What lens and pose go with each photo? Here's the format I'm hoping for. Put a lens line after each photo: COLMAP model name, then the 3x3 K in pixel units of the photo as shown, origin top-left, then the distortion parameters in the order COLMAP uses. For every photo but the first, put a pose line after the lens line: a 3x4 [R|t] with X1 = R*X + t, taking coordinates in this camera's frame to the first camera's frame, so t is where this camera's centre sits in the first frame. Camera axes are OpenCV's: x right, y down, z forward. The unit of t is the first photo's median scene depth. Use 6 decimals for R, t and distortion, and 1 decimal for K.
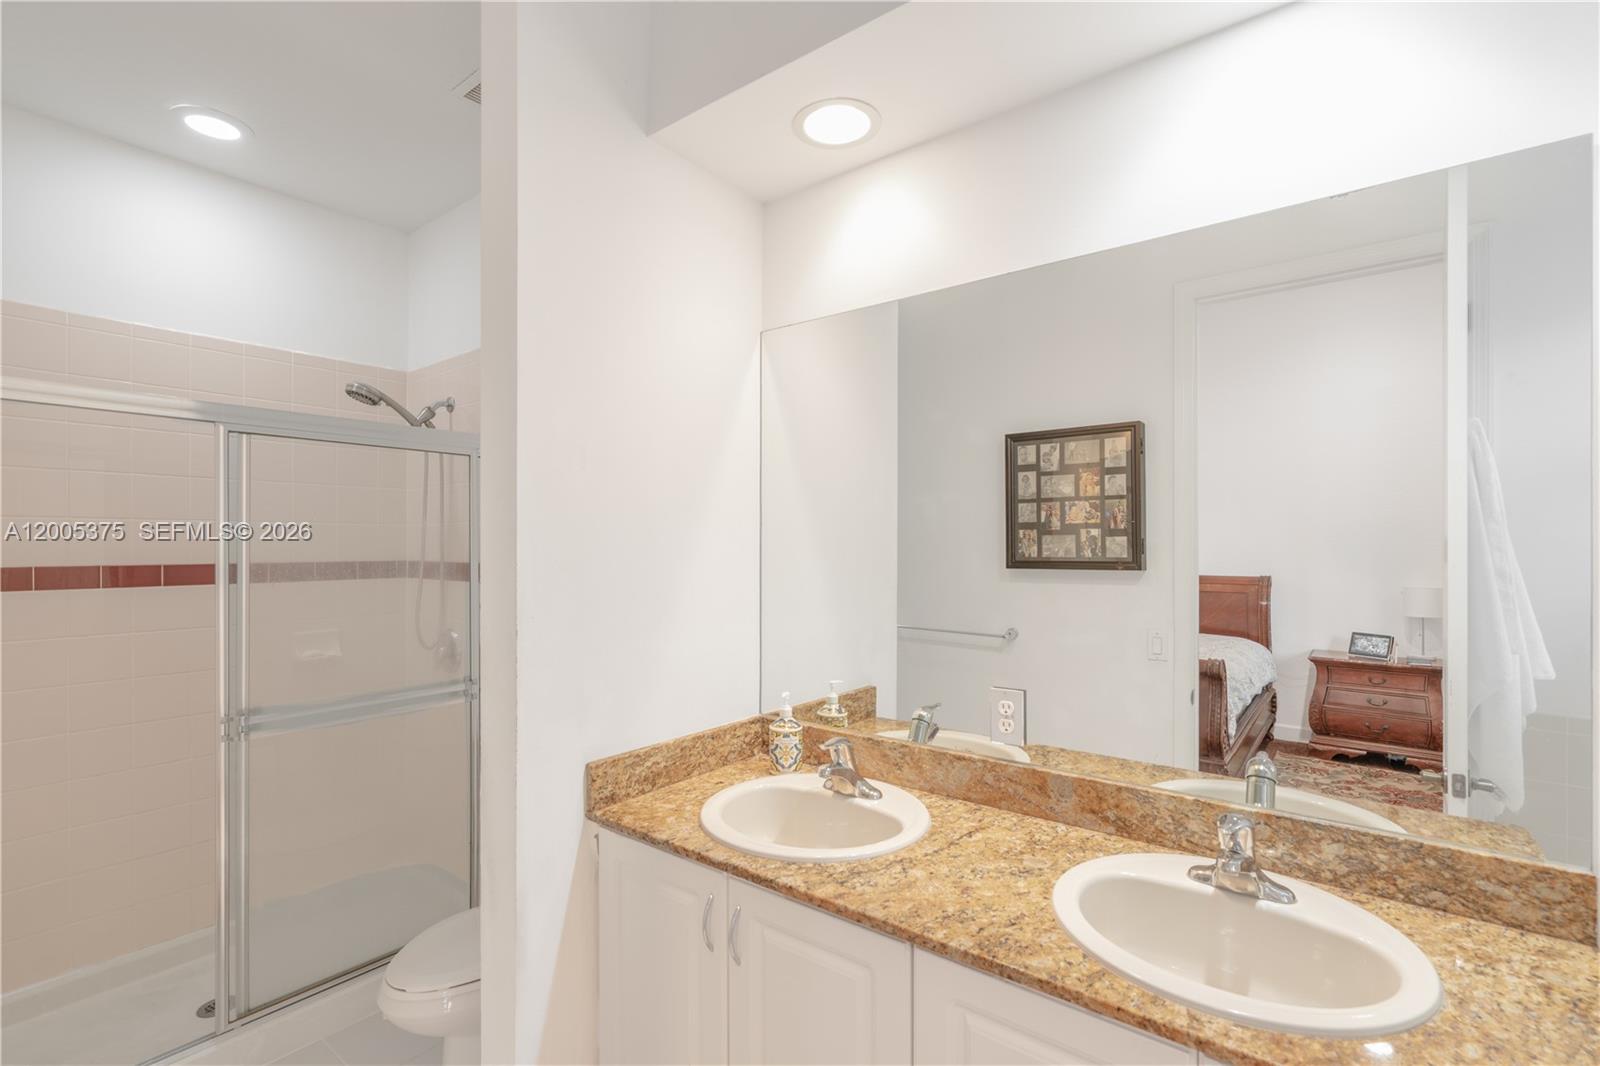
lens RADIAL K [[725.0, 0, 800.6], [0, 725.0, 535.2], [0, 0, 1]] dist [-0.000894, 0.000115]
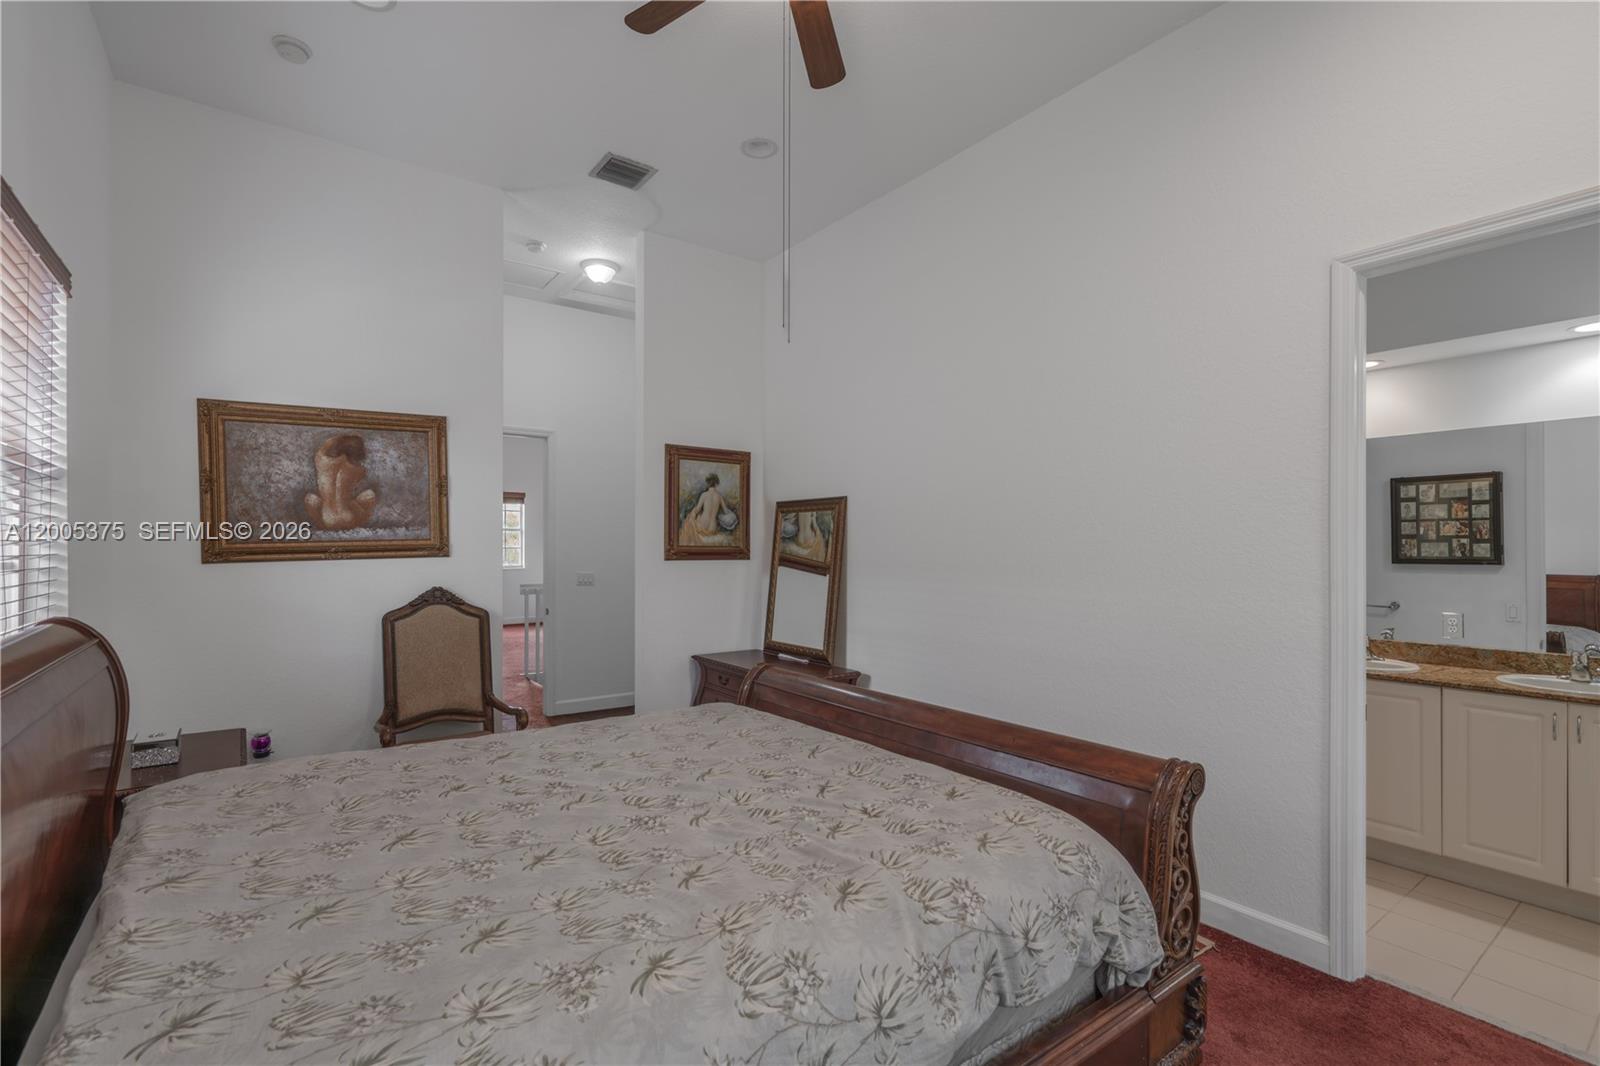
lens RADIAL K [[725.0, 0, 797.5], [0, 725.0, 537.6], [0, 0, 1]] dist [-0.000894, 0.000115]
pose [[0.962953, -0.004325, -0.269633, -0.577482], [0.004993, 0.999986, 0.001790, -0.021540], [0.269622, -0.003070, 0.962961, -0.930488]]
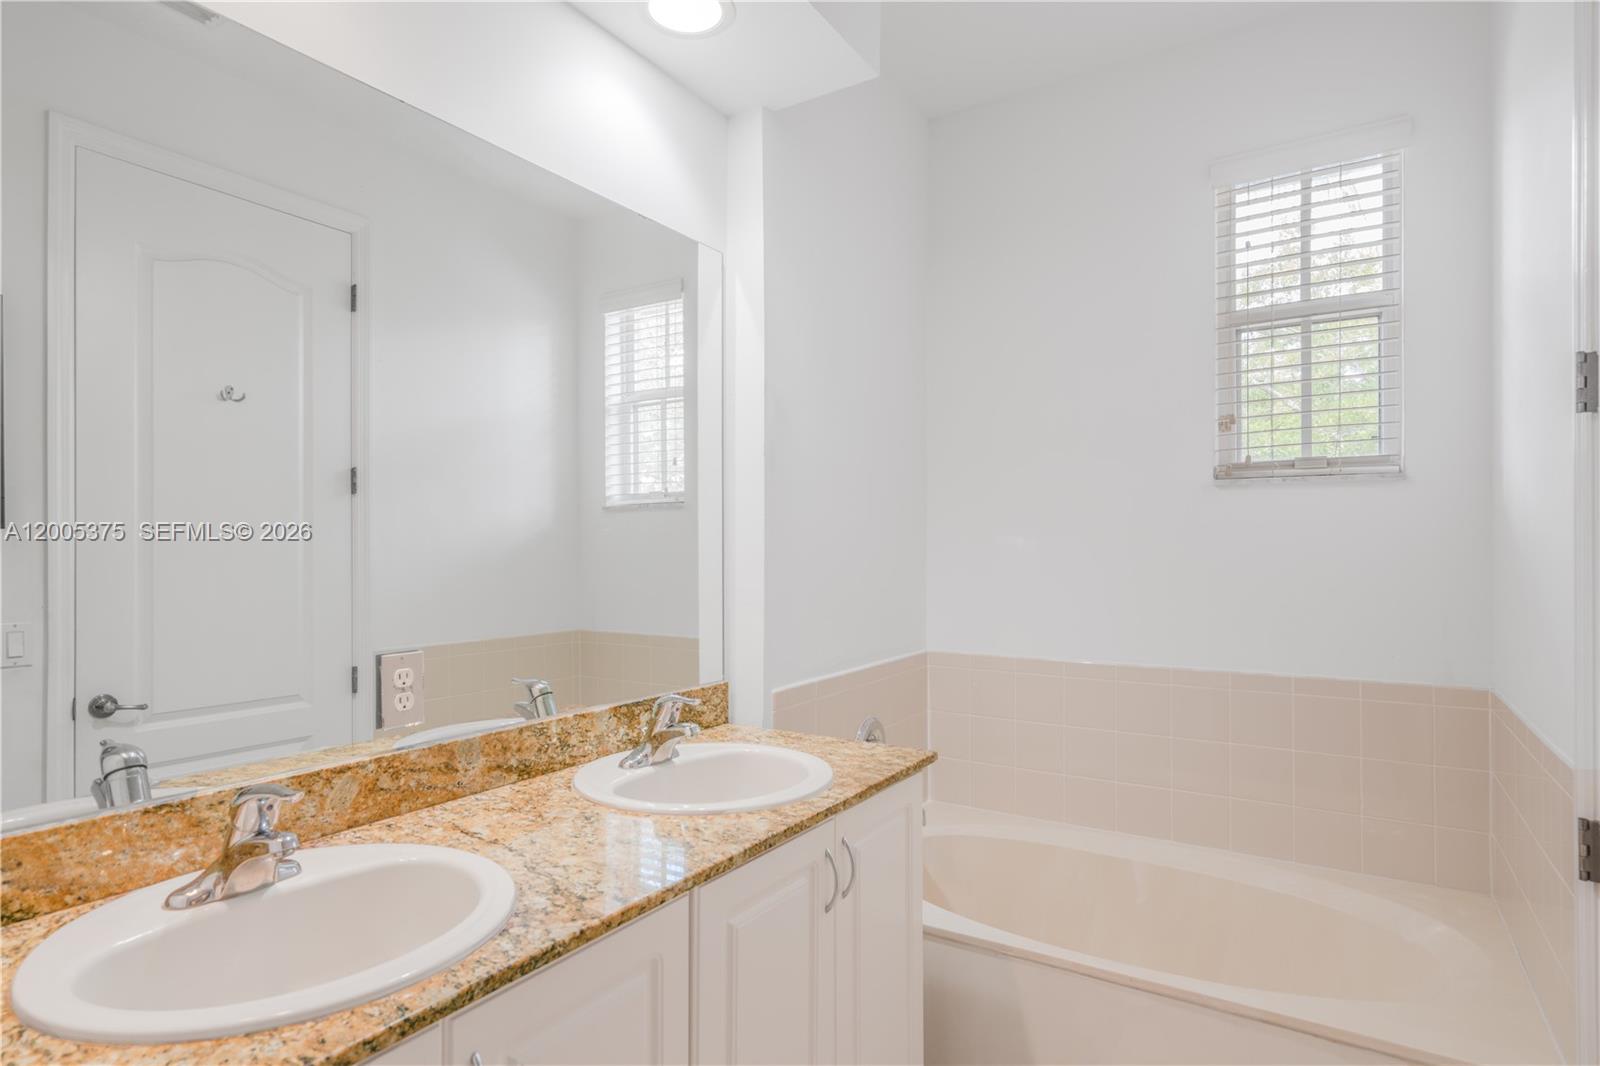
lens RADIAL K [[860.6, 0, 799.0], [0, 860.6, 546.2], [0, 0, 1]] dist [-0.004916, -0.001144]
pose [[-0.092838, 0.001938, 0.995679, -0.340307], [-0.014867, 0.999884, -0.003332, 0.053236], [-0.995570, -0.015112, -0.092798, 0.362922]]
